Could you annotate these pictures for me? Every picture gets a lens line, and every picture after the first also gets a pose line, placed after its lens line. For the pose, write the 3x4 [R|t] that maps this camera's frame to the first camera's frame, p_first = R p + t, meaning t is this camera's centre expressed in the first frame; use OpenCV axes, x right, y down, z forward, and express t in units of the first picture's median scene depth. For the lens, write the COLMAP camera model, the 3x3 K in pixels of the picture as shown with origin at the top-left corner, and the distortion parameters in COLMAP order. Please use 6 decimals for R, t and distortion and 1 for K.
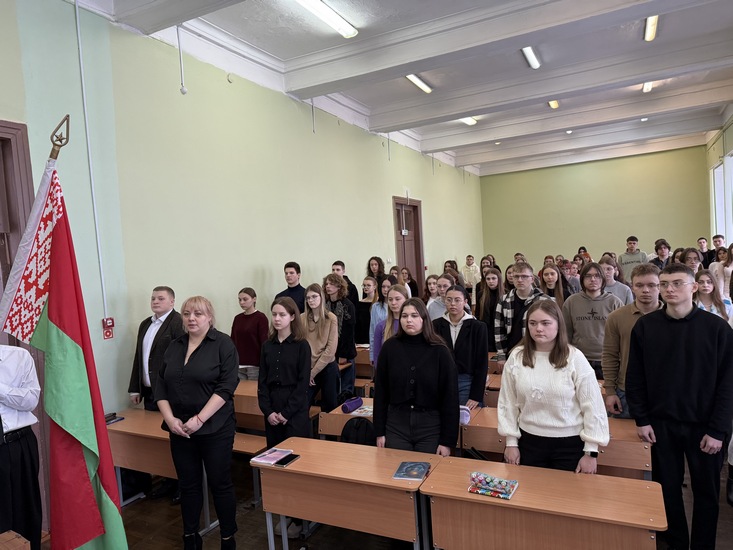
lens RADIAL K [[506.2, 0, 378.0], [0, 506.2, 254.5], [0, 0, 1]] dist [0.045798, -0.058011]
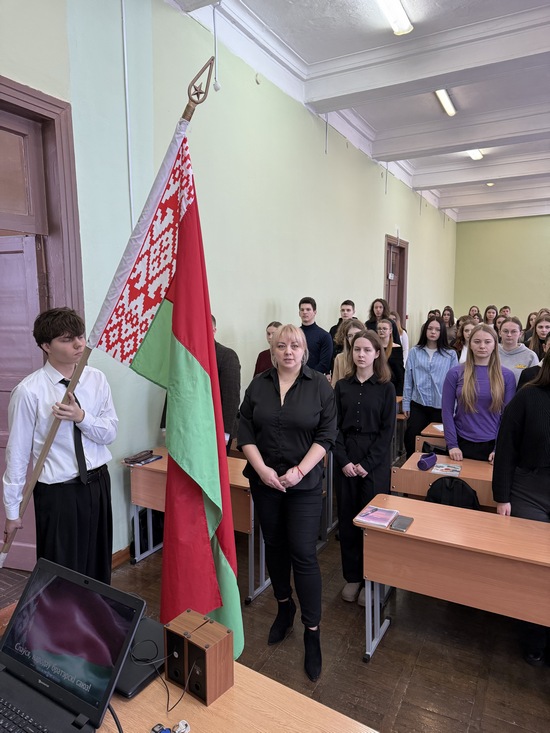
lens RADIAL K [[506.2, 0, 282.3], [0, 506.2, 347.0], [0, 0, 1]] dist [0.045798, -0.058011]
pose [[0.997232, 0.064481, -0.037015, -0.267389], [-0.060934, 0.994070, 0.090065, 0.037616], [0.042603, -0.087561, 0.995248, 0.144838]]
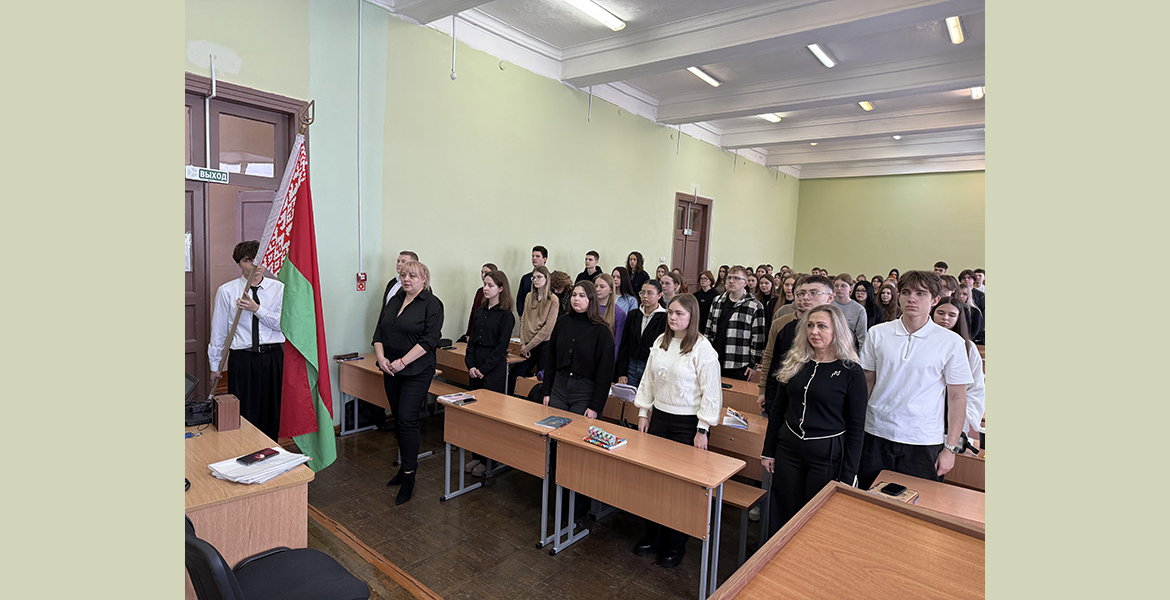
lens RADIAL K [[559.3, 0, 601.1], [0, 559.3, 275.3], [0, 0, 1]] dist [0.007607, -0.000044]
pose [[0.976901, 0.114935, -0.180151, 0.236598], [-0.107640, 0.992942, 0.049793, 0.006540], [0.184603, -0.029251, 0.982378, -0.154750]]
